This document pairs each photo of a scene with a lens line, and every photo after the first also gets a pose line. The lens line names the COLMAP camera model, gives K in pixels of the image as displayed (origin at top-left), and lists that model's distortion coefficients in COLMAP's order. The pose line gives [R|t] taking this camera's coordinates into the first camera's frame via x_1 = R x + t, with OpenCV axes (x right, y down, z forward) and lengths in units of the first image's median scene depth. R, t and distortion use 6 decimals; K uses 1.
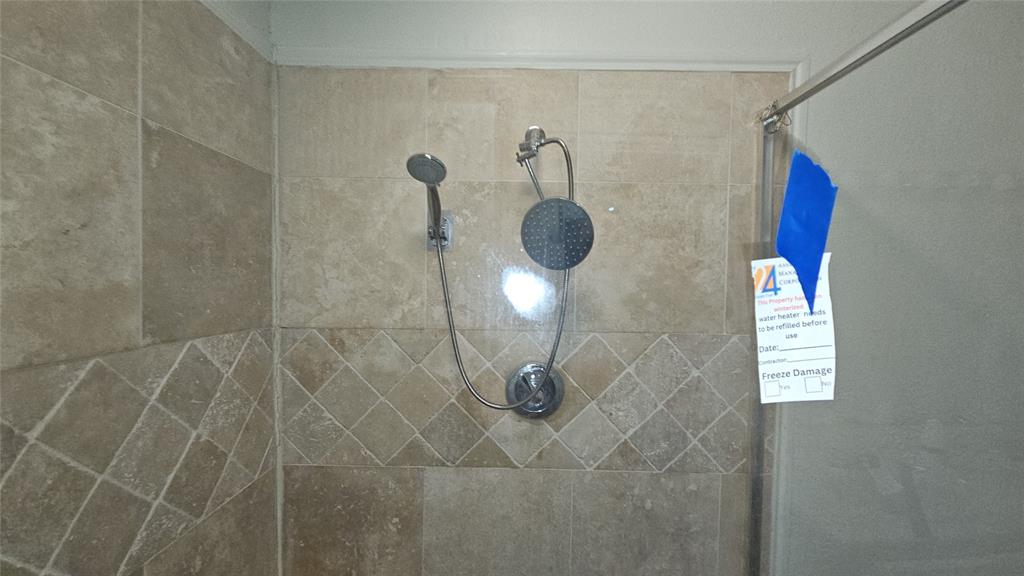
lens RADIAL K [[419.1, 0, 514.0], [0, 419.1, 298.8], [0, 0, 1]] dist [0.004091, -0.000313]
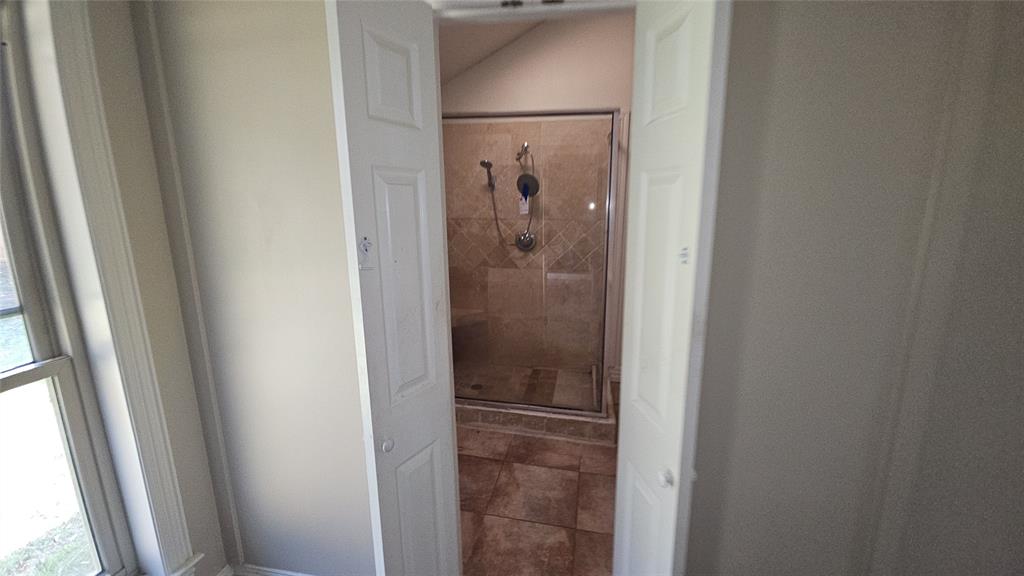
lens RADIAL K [[419.1, 0, 508.7], [0, 419.1, 287.9], [0, 0, 1]] dist [0.004091, -0.000313]
pose [[0.980199, 0.028418, -0.195966, 0.500690], [0.008150, 0.983020, 0.183319, 0.012167], [0.197848, -0.181286, 0.963323, -1.800112]]
